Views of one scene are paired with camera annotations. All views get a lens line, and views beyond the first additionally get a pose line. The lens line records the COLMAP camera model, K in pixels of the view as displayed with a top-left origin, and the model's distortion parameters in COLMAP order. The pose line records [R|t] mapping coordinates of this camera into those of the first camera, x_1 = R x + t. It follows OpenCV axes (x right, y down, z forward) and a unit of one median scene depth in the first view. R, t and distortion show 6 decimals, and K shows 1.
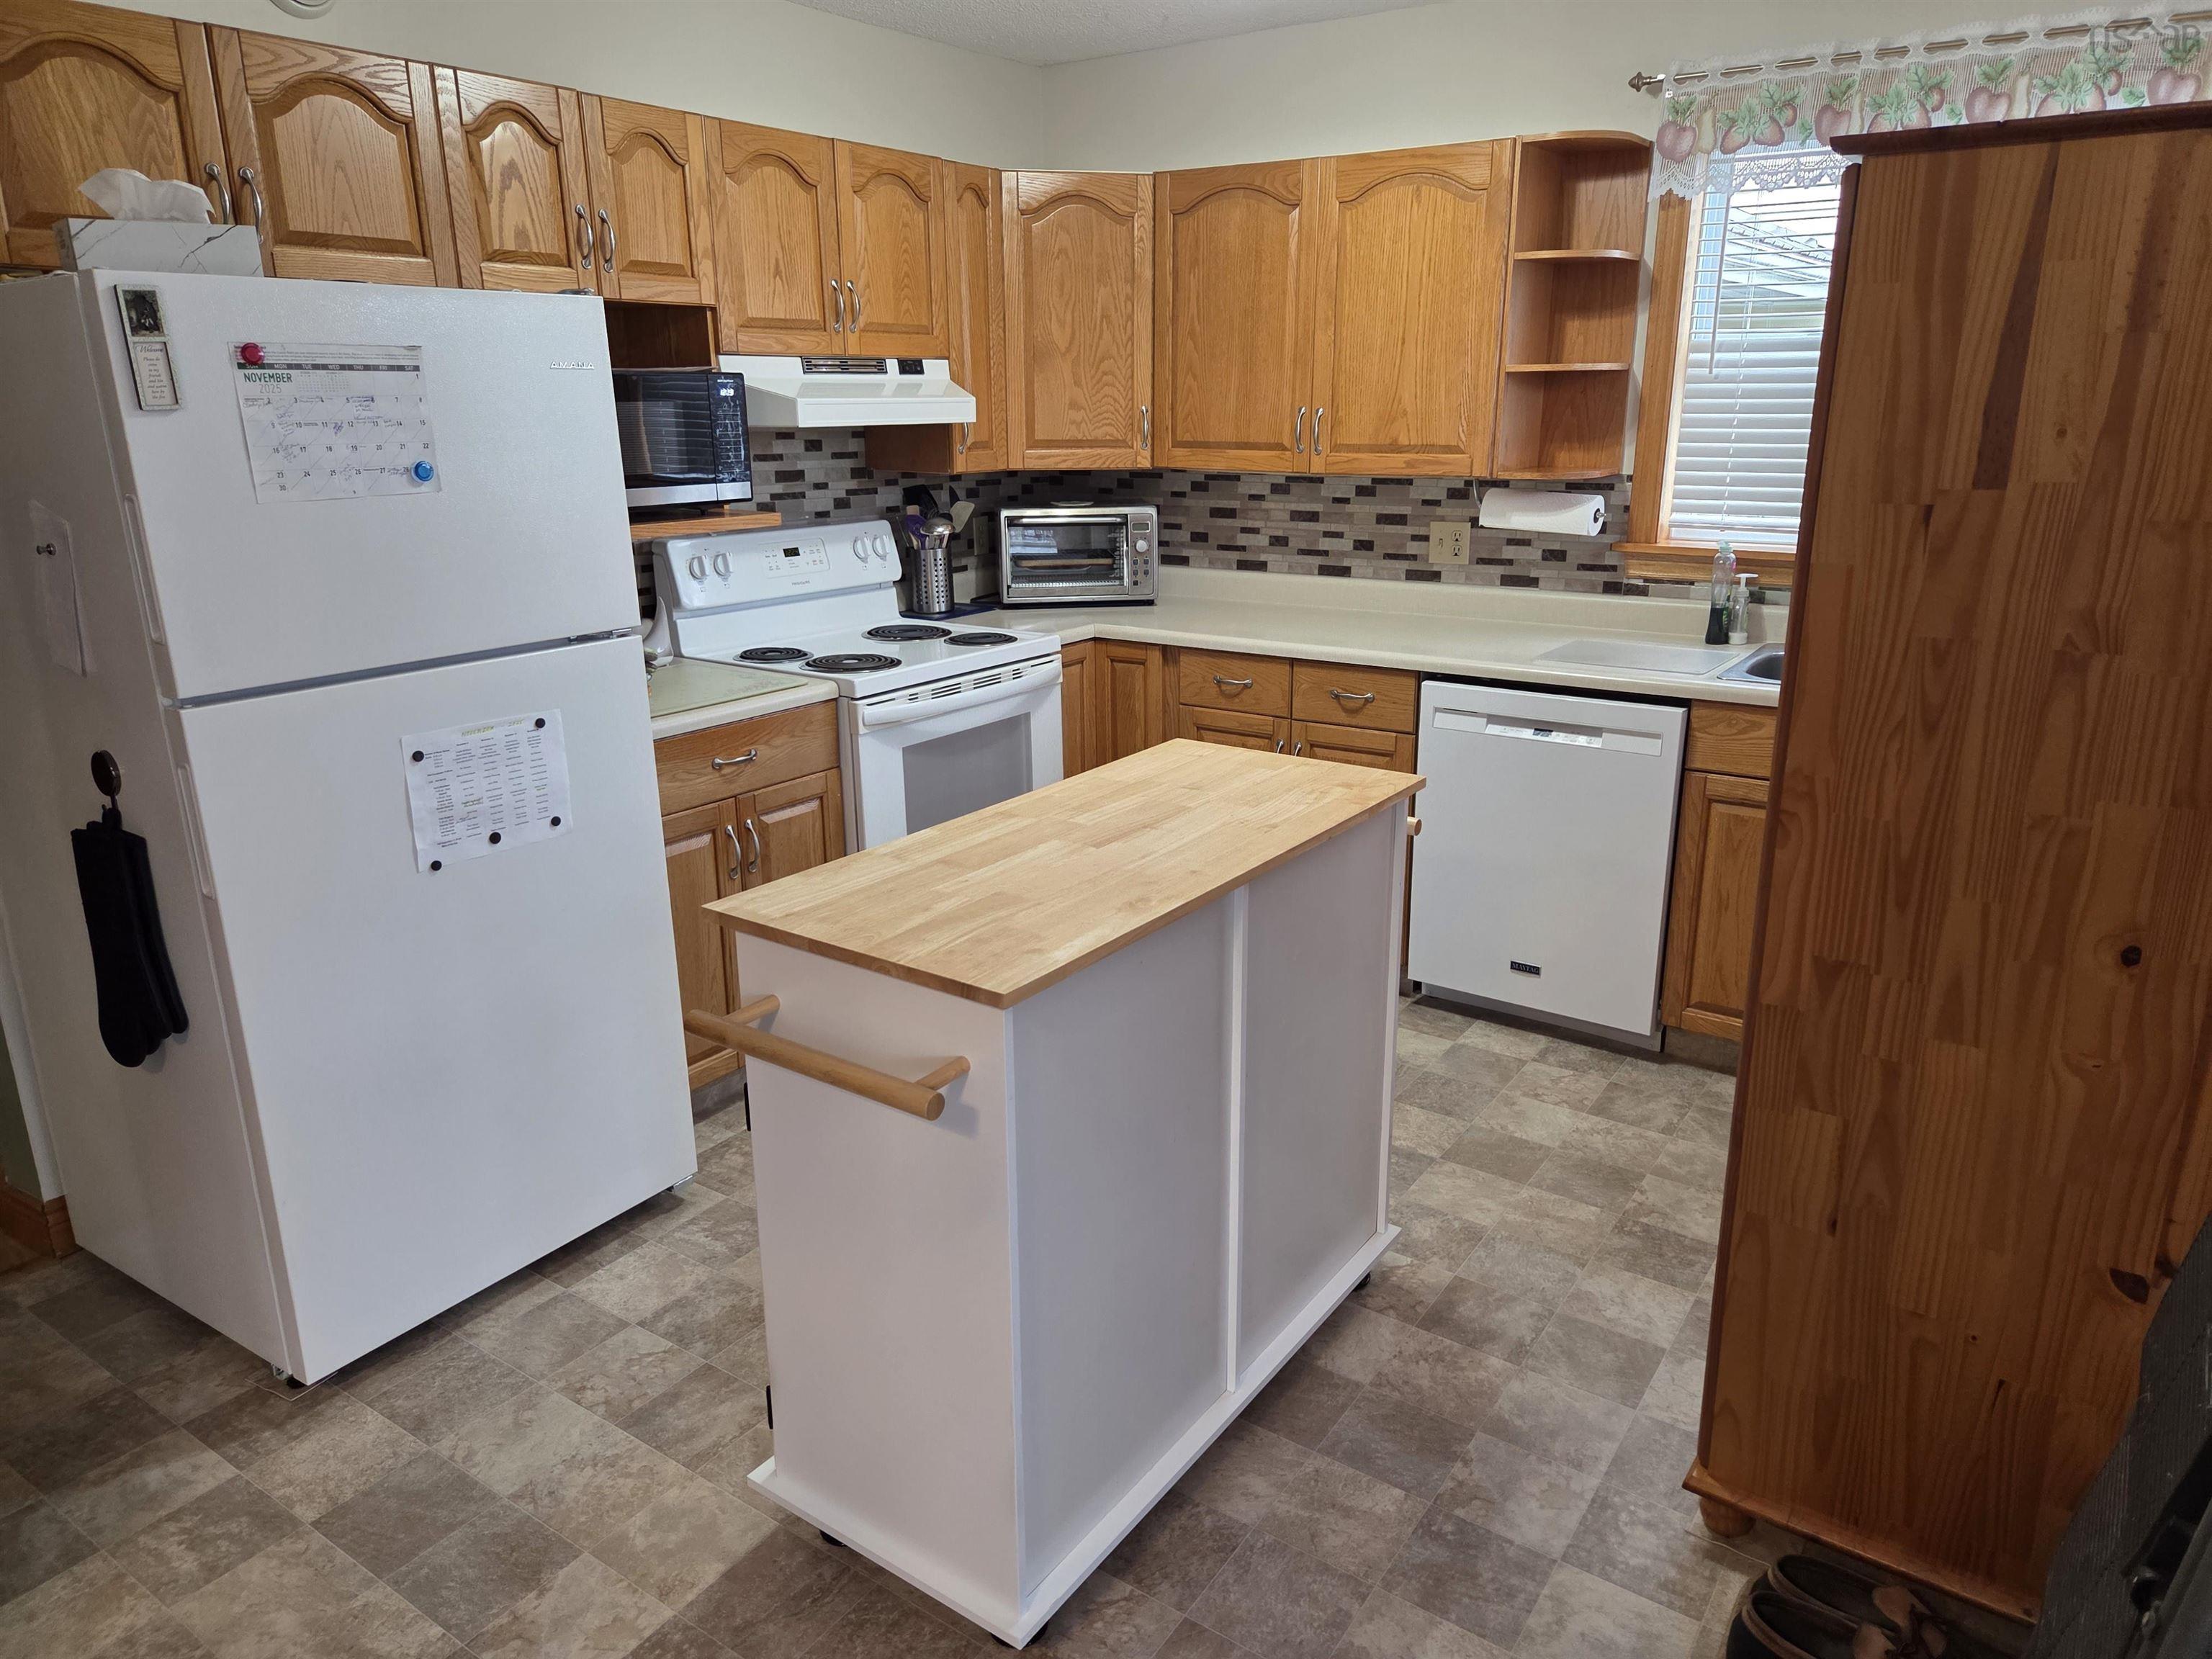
lens RADIAL K [[1460.4, 0, 1111.3], [0, 1460.4, 793.7], [0, 0, 1]] dist [0.058825, -0.051702]
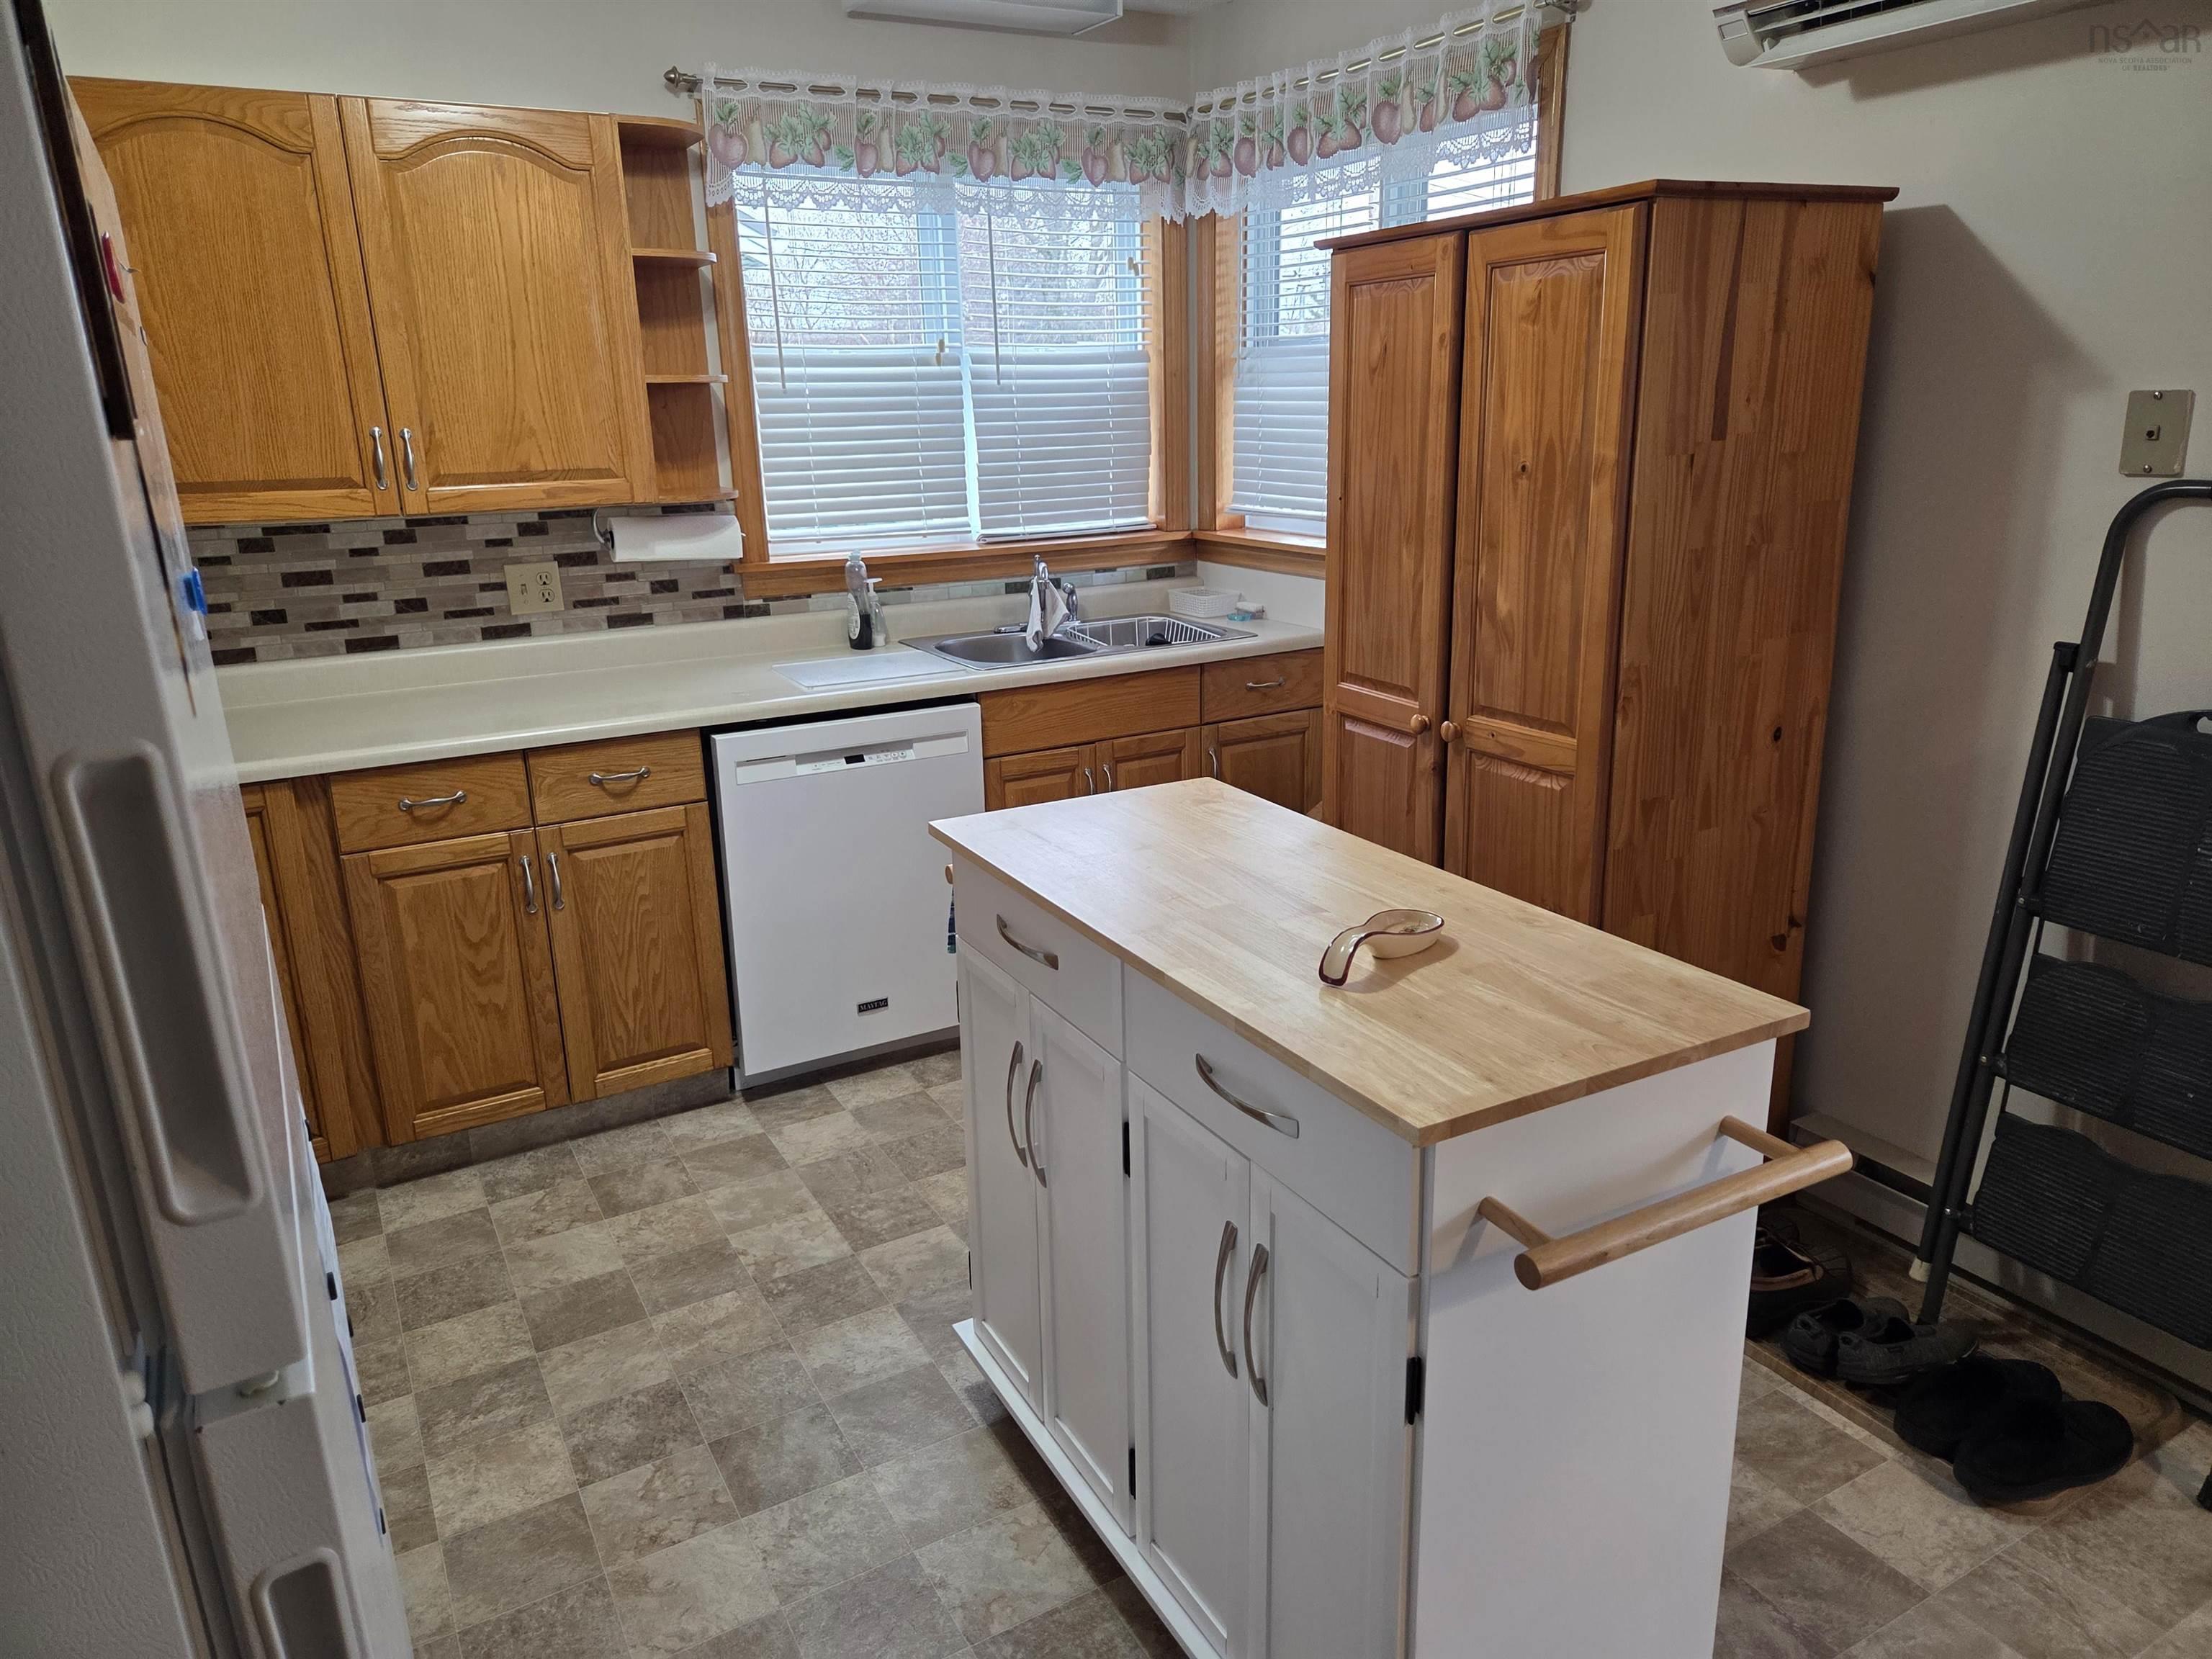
lens RADIAL K [[1460.4, 0, 1111.3], [0, 1460.4, 793.7], [0, 0, 1]] dist [0.058825, -0.051702]
pose [[0.443662, -0.236693, 0.864373, -0.419744], [0.259330, 0.957137, 0.128987, -0.091089], [-0.857853, 0.166931, 0.486027, 0.366821]]
